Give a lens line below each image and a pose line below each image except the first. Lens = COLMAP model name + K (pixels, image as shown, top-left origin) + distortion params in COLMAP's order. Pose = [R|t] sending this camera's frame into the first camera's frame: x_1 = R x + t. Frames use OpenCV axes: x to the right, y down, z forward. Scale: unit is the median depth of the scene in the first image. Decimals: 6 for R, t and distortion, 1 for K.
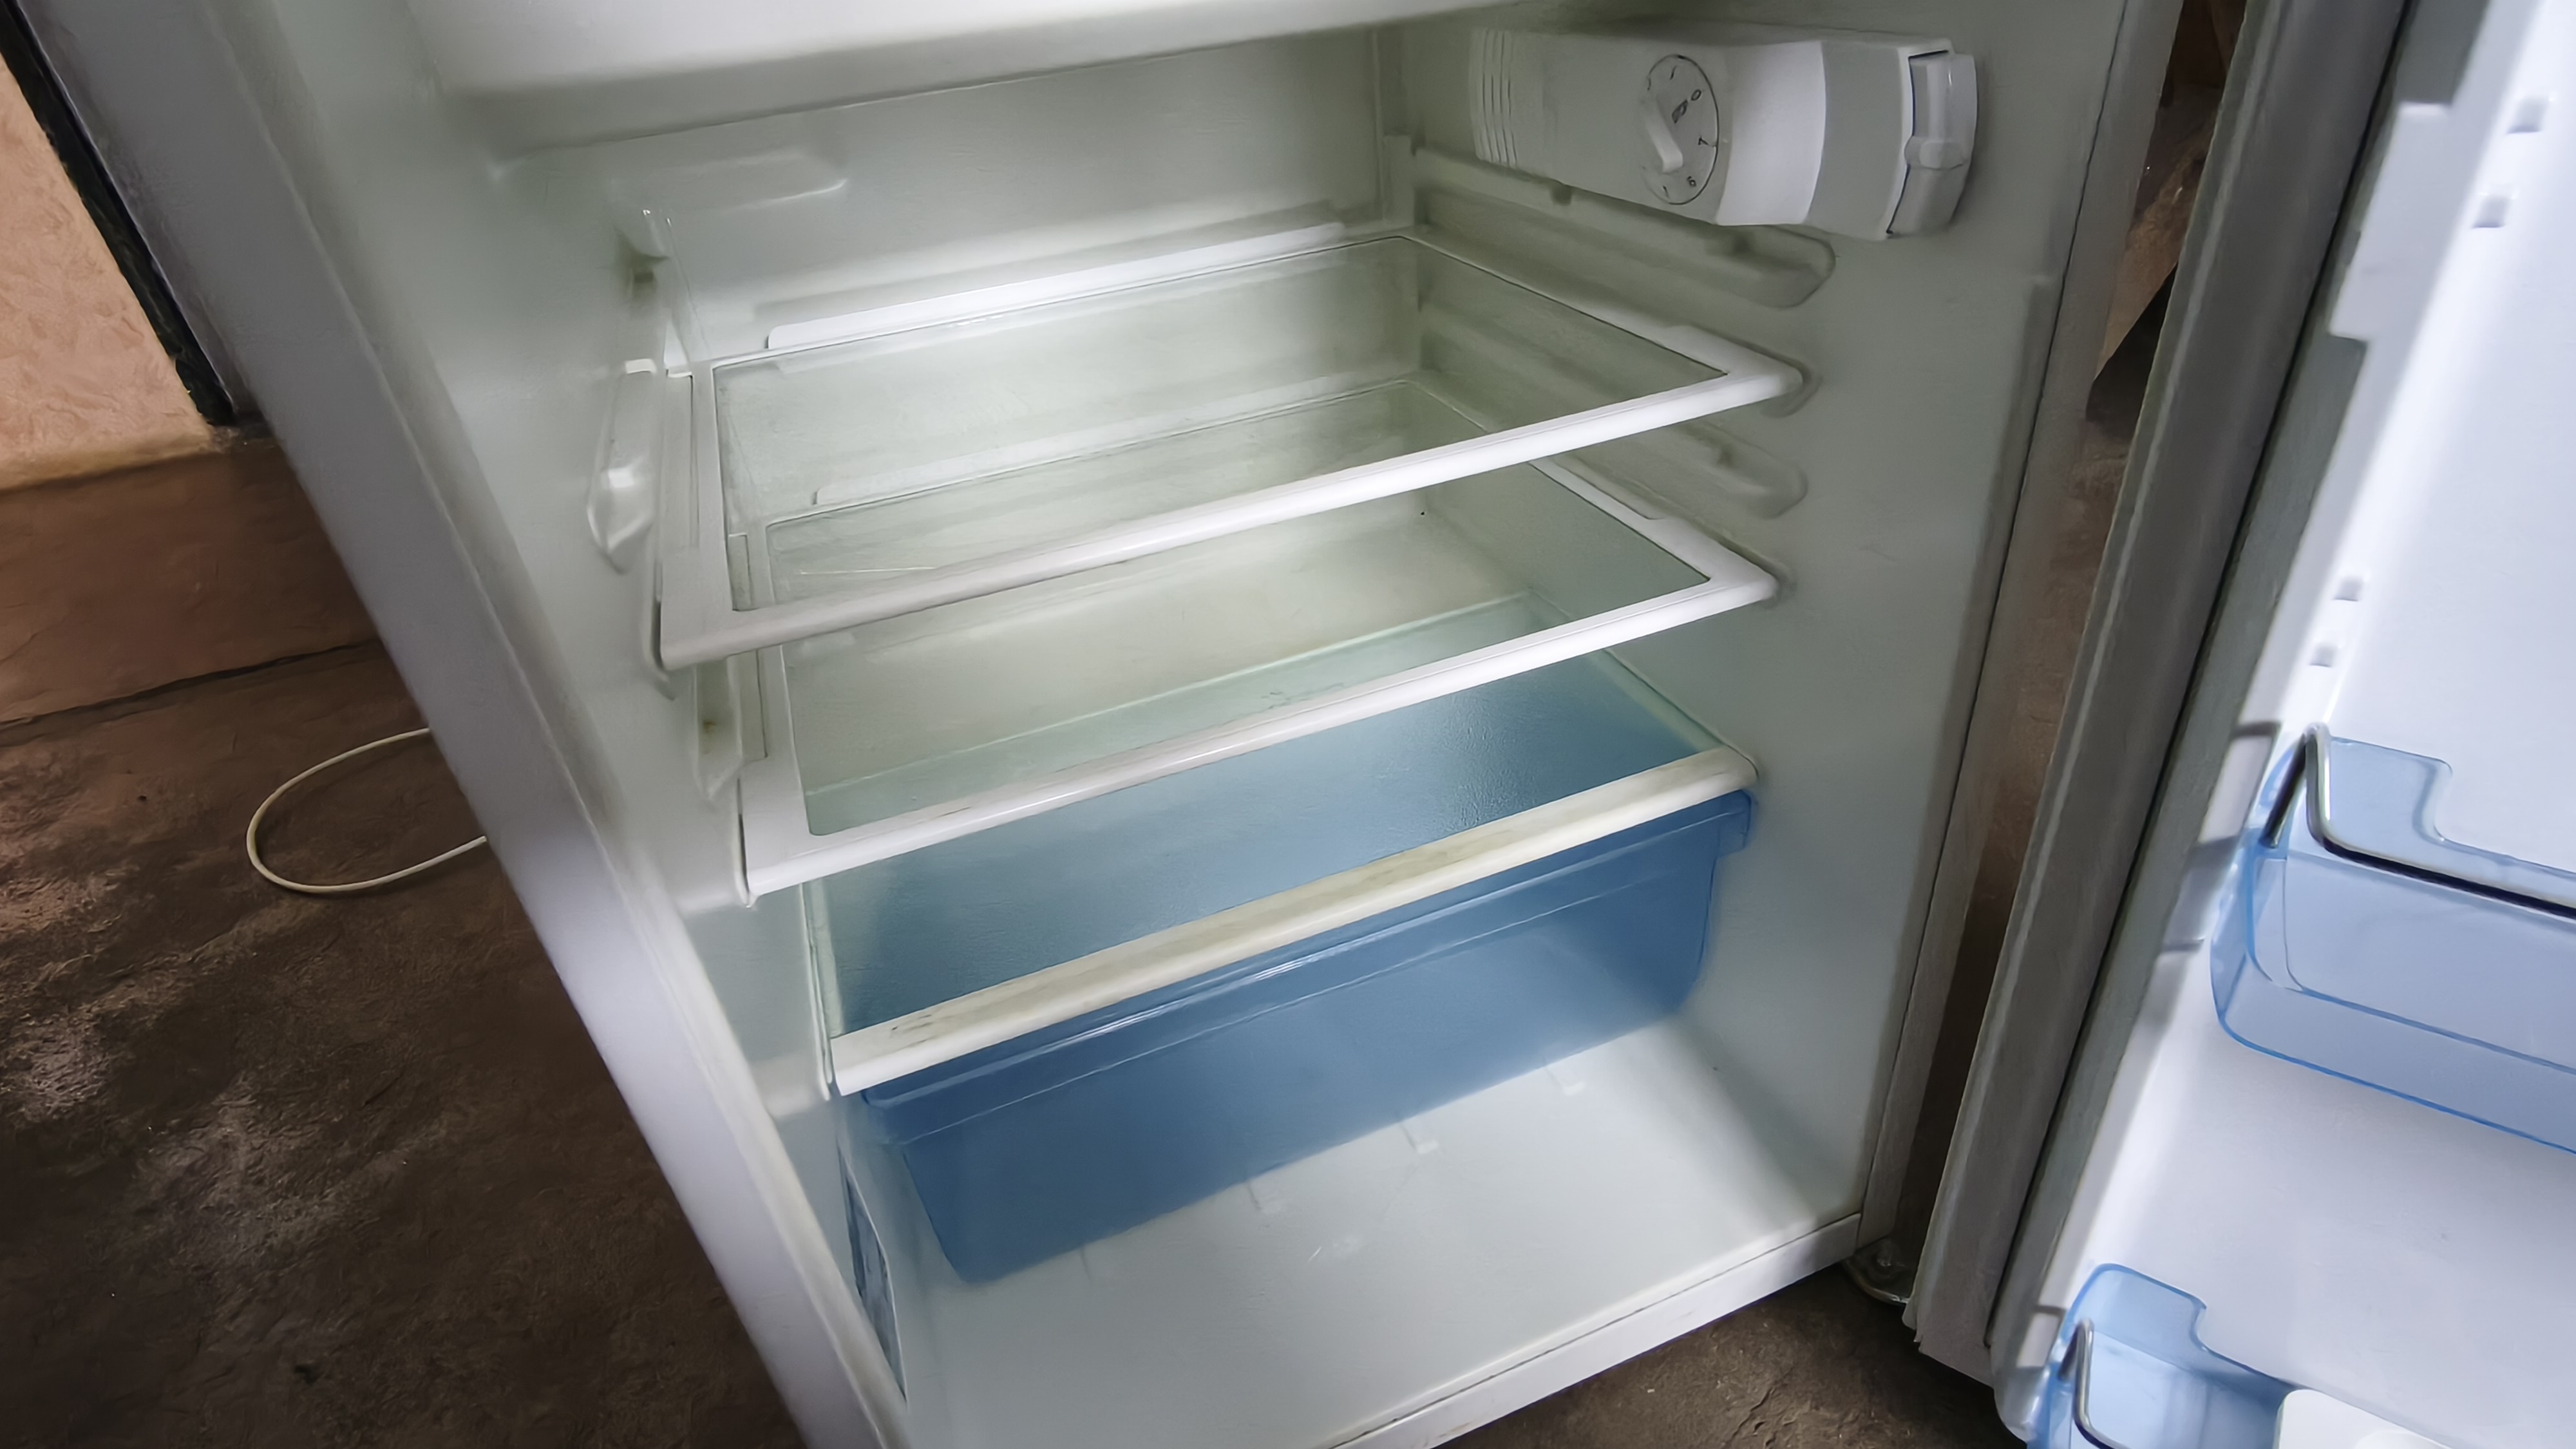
lens RADIAL K [[1348.0, 0, 1299.0], [0, 1348.0, 731.3], [0, 0, 1]] dist [-0.008828, 0.005391]
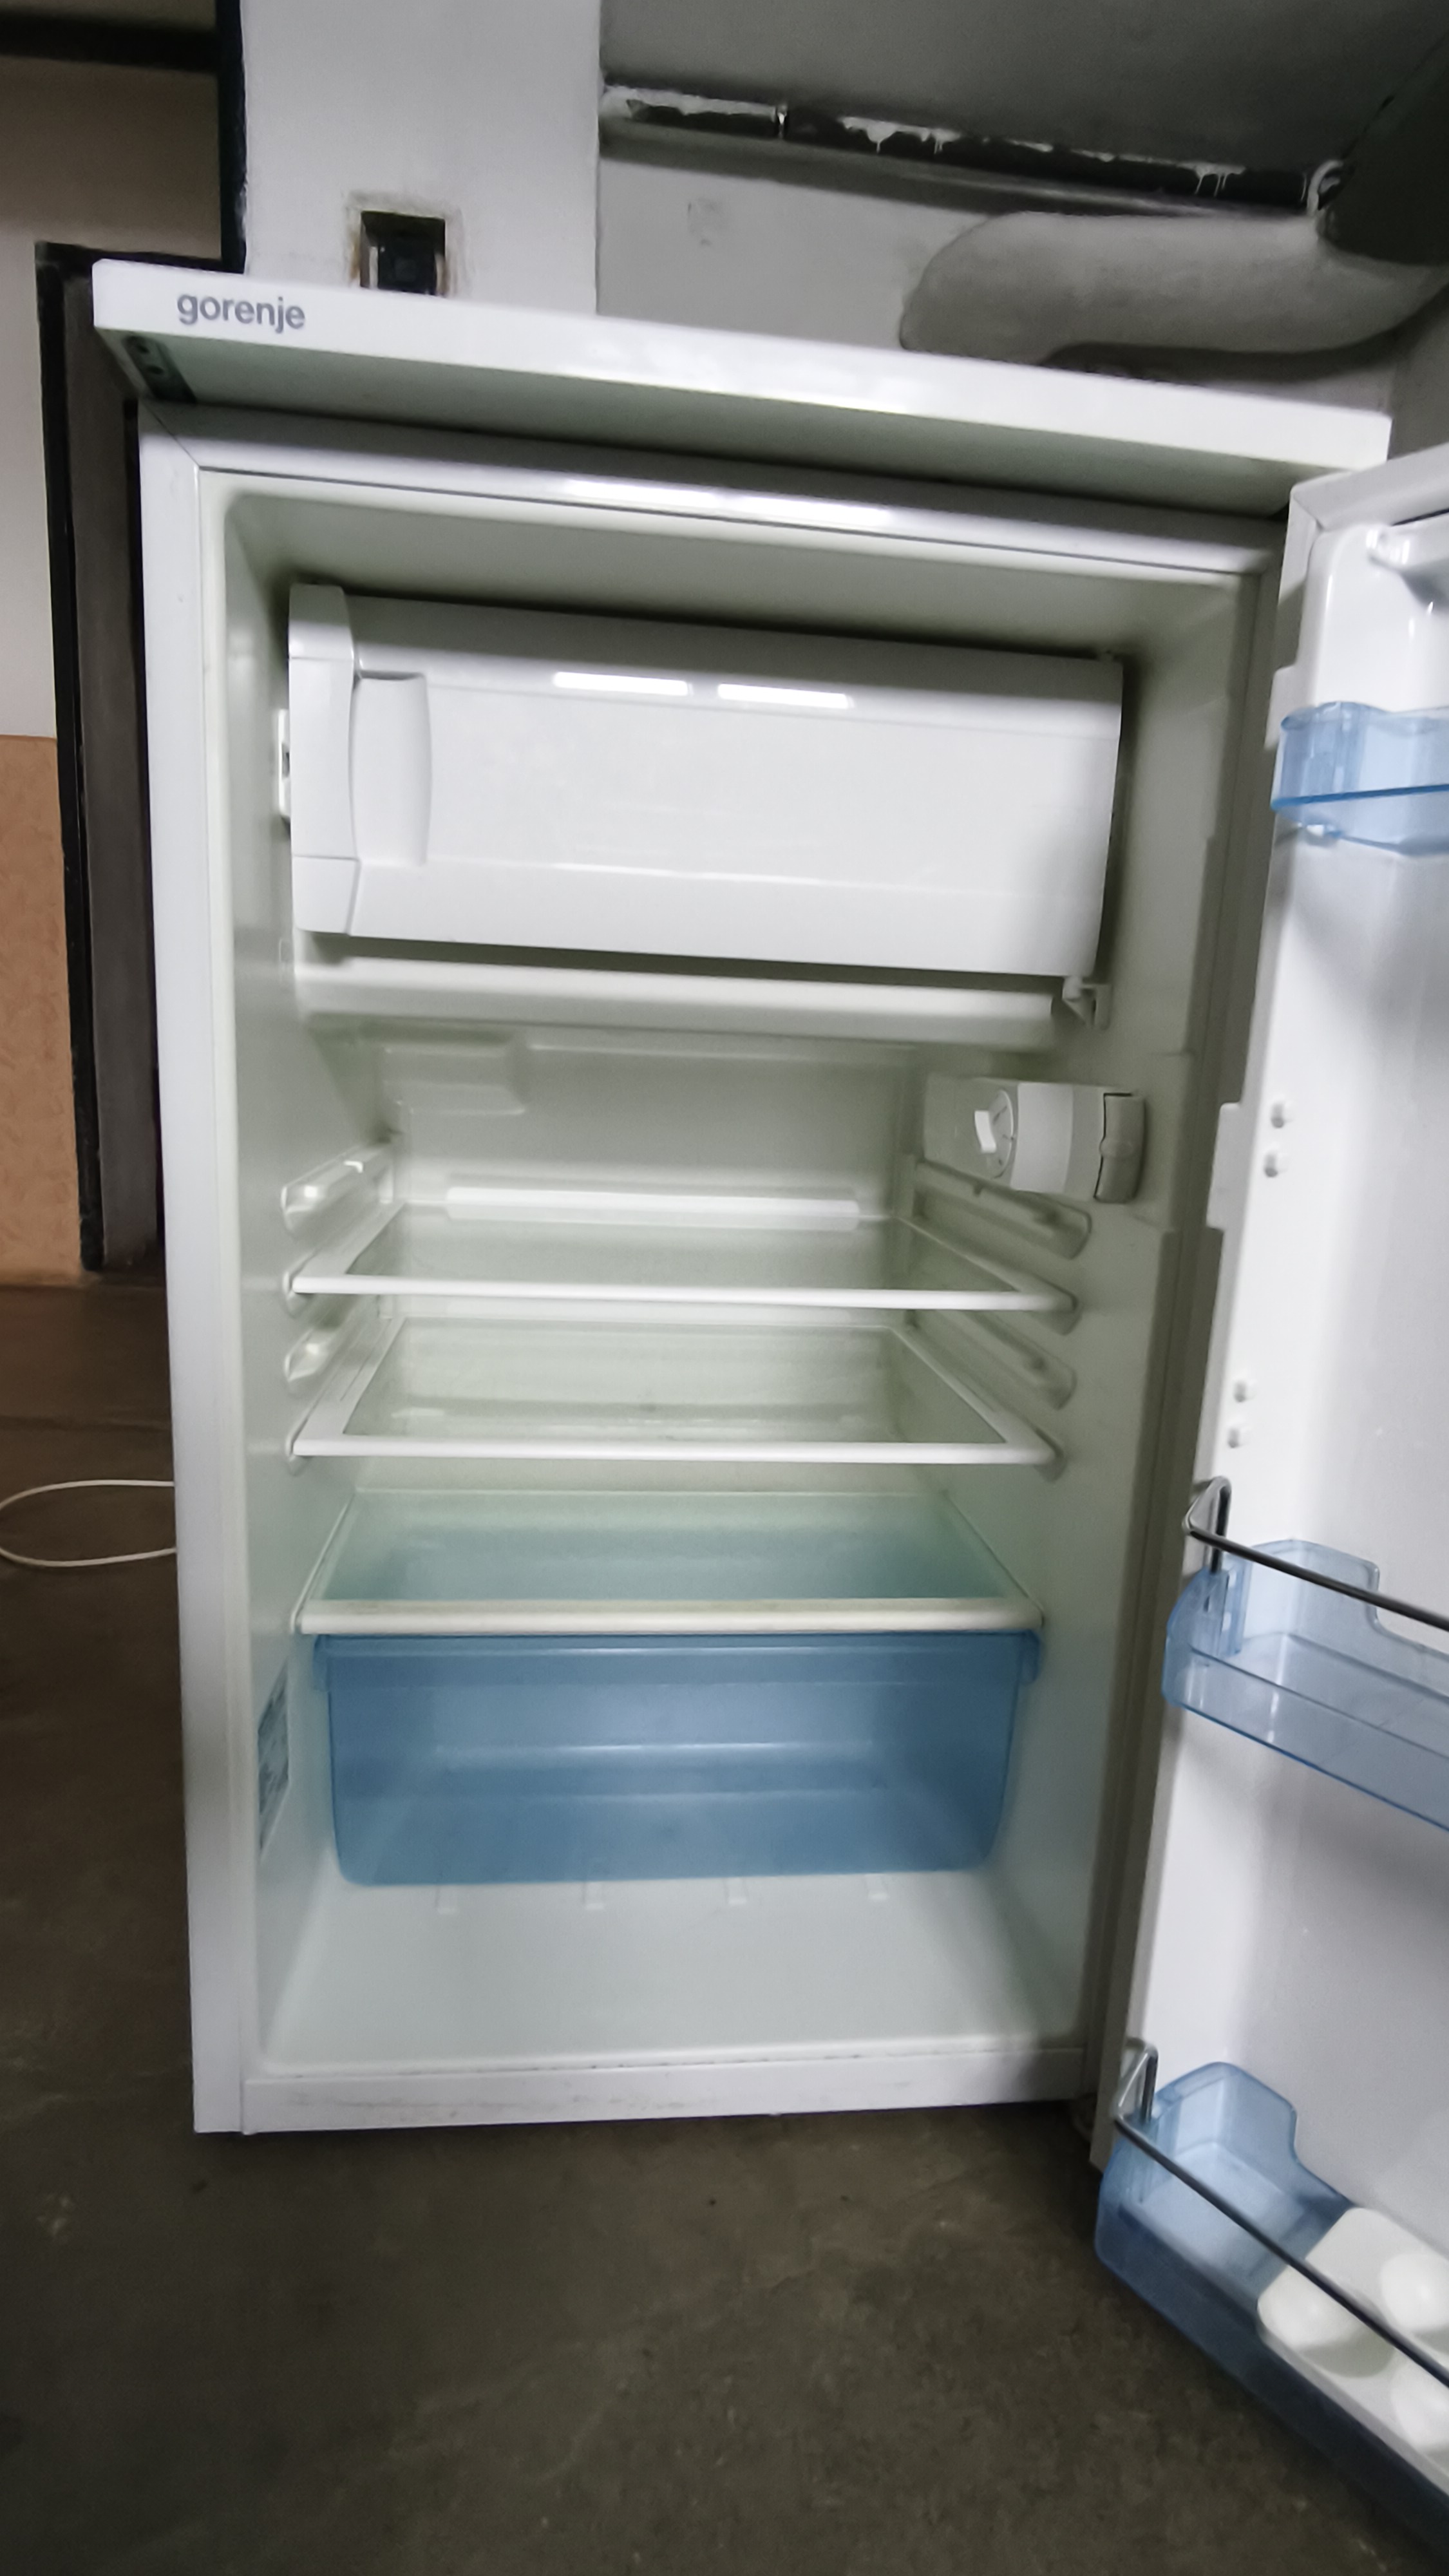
lens RADIAL K [[1348.0, 0, 716.7], [0, 1348.0, 1293.3], [0, 0, 1]] dist [-0.008828, 0.005391]
pose [[0.954682, 0.186101, -0.232269, 0.273725], [-0.258208, 0.906010, -0.335373, 0.246444], [0.148024, 0.380148, 0.913004, -0.300361]]
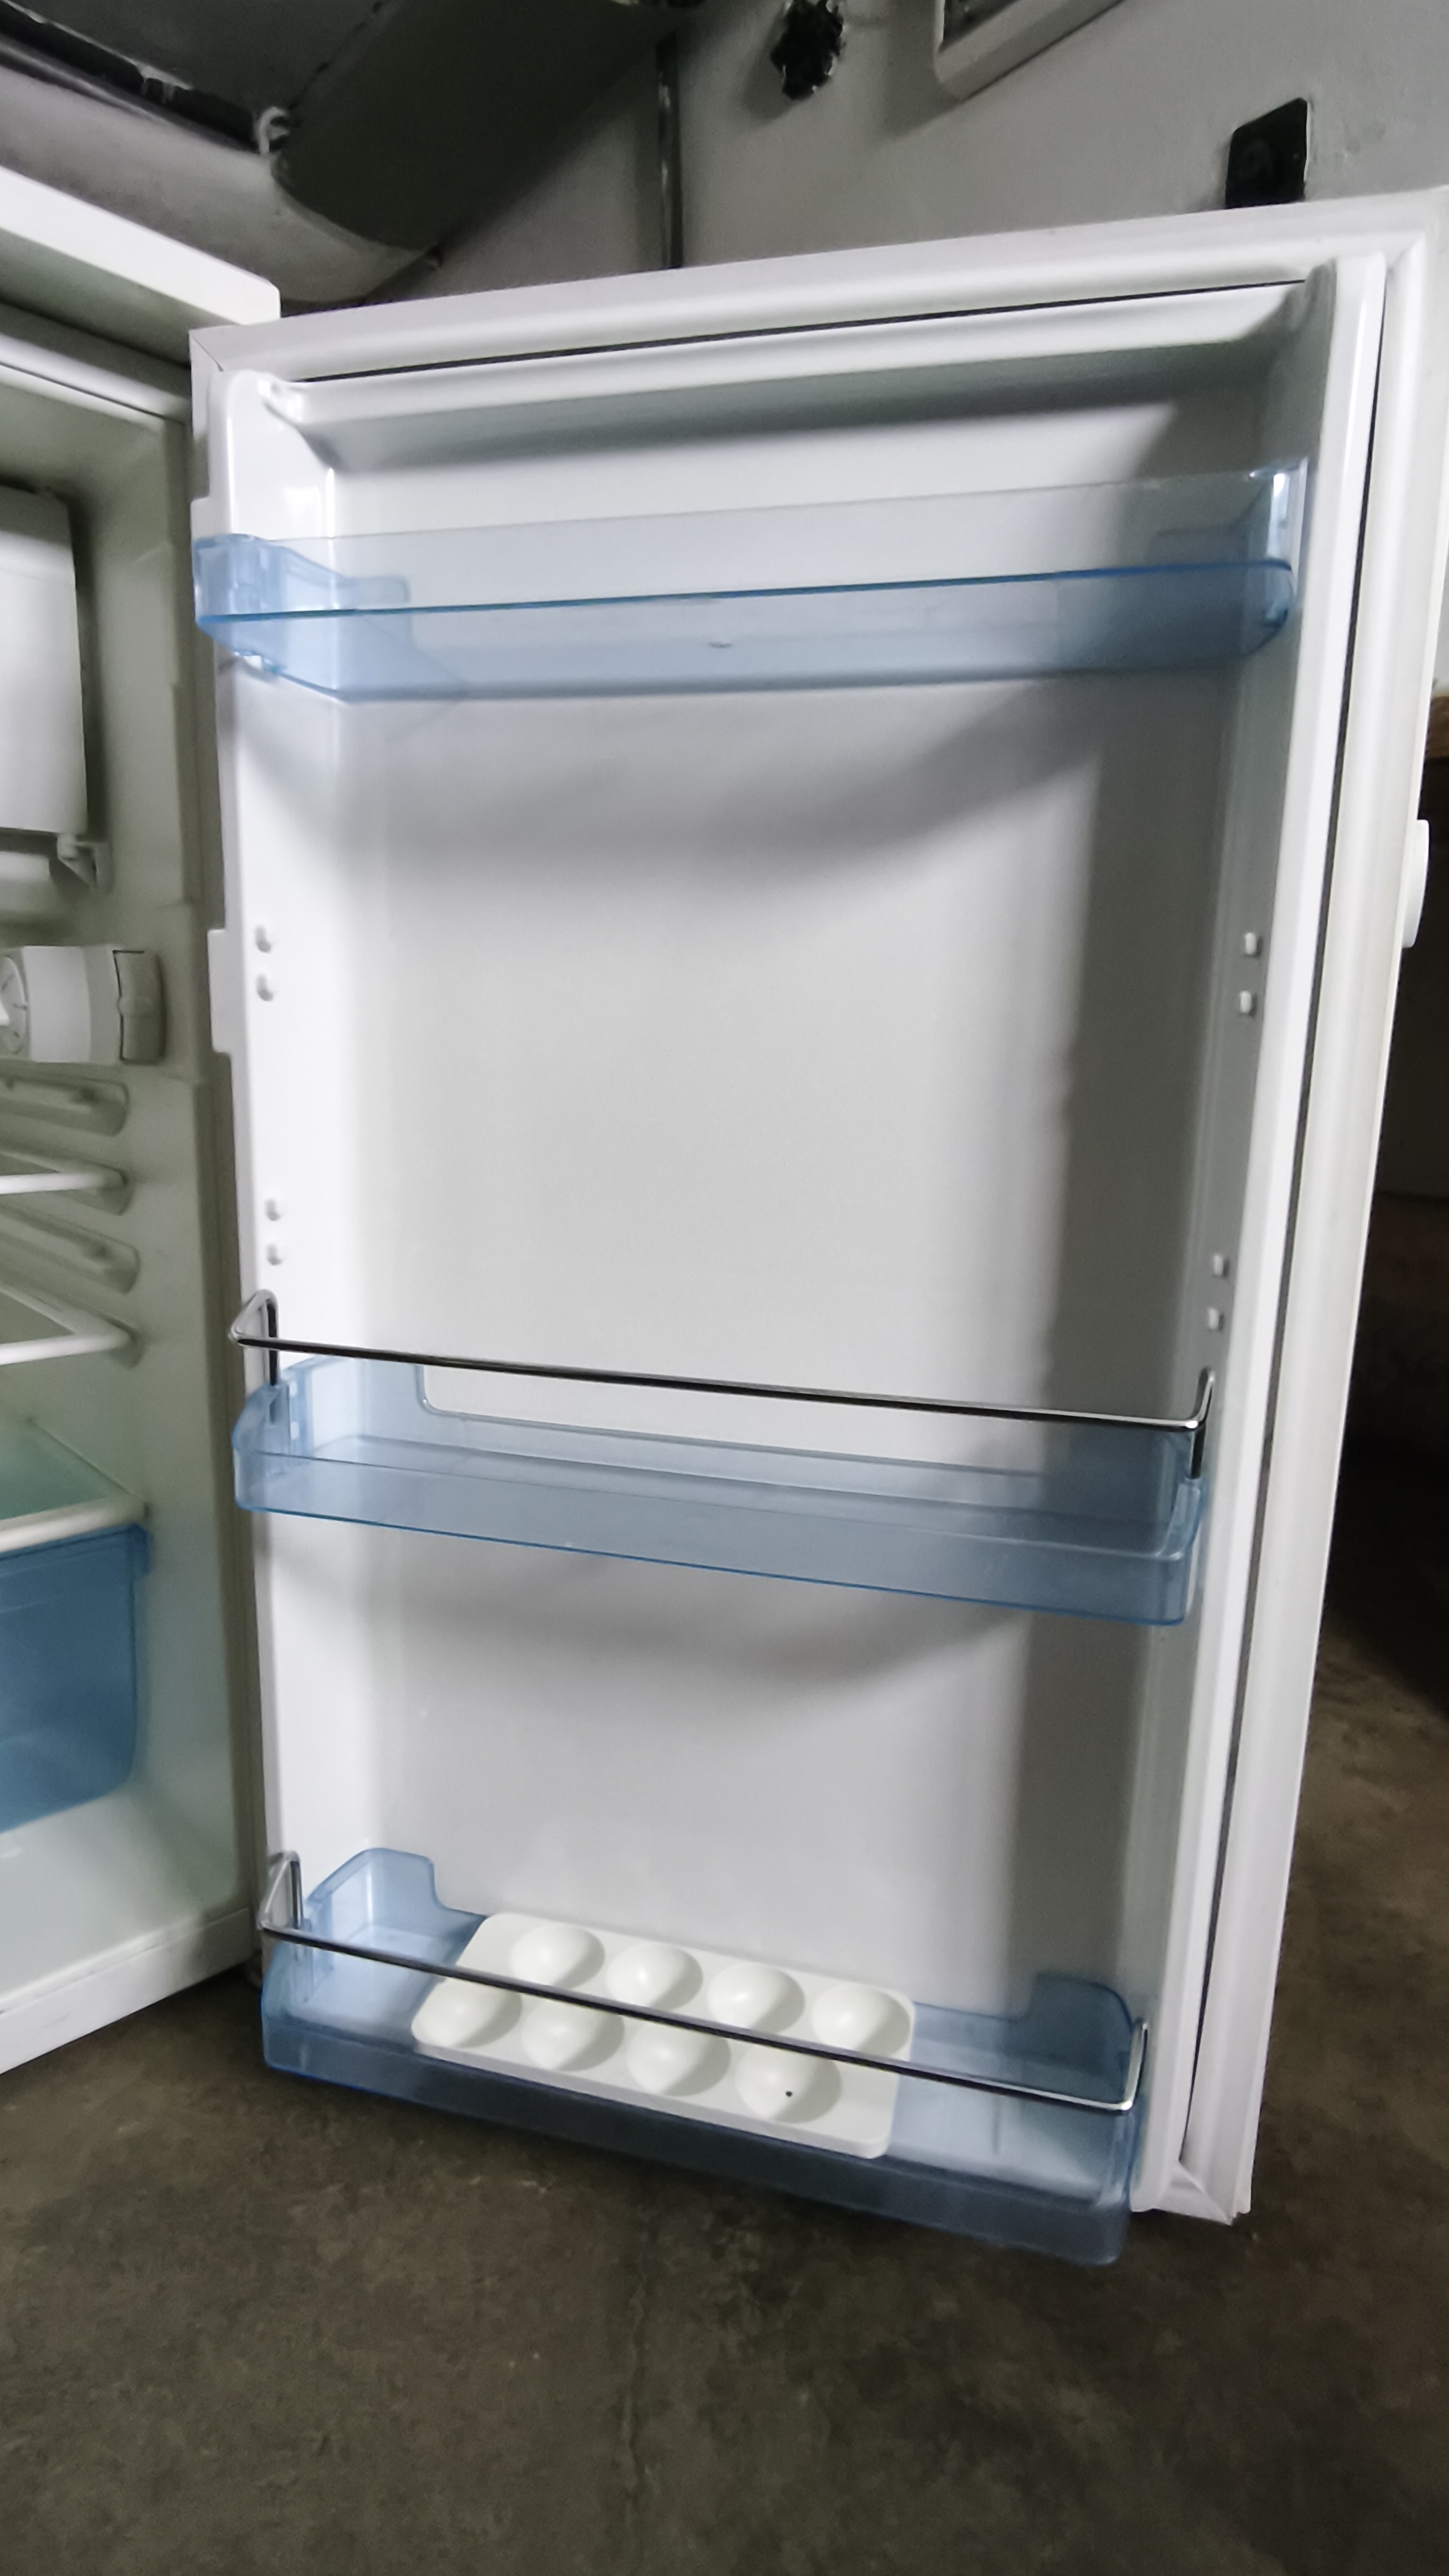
lens RADIAL K [[1348.0, 0, 731.4], [0, 1348.0, 1294.3], [0, 0, 1]] dist [-0.008828, 0.005391]
pose [[0.924426, 0.043755, 0.378842, 0.346515], [0.104180, 0.926636, -0.361237, 0.335283], [-0.366855, 0.373405, 0.852048, -0.303598]]
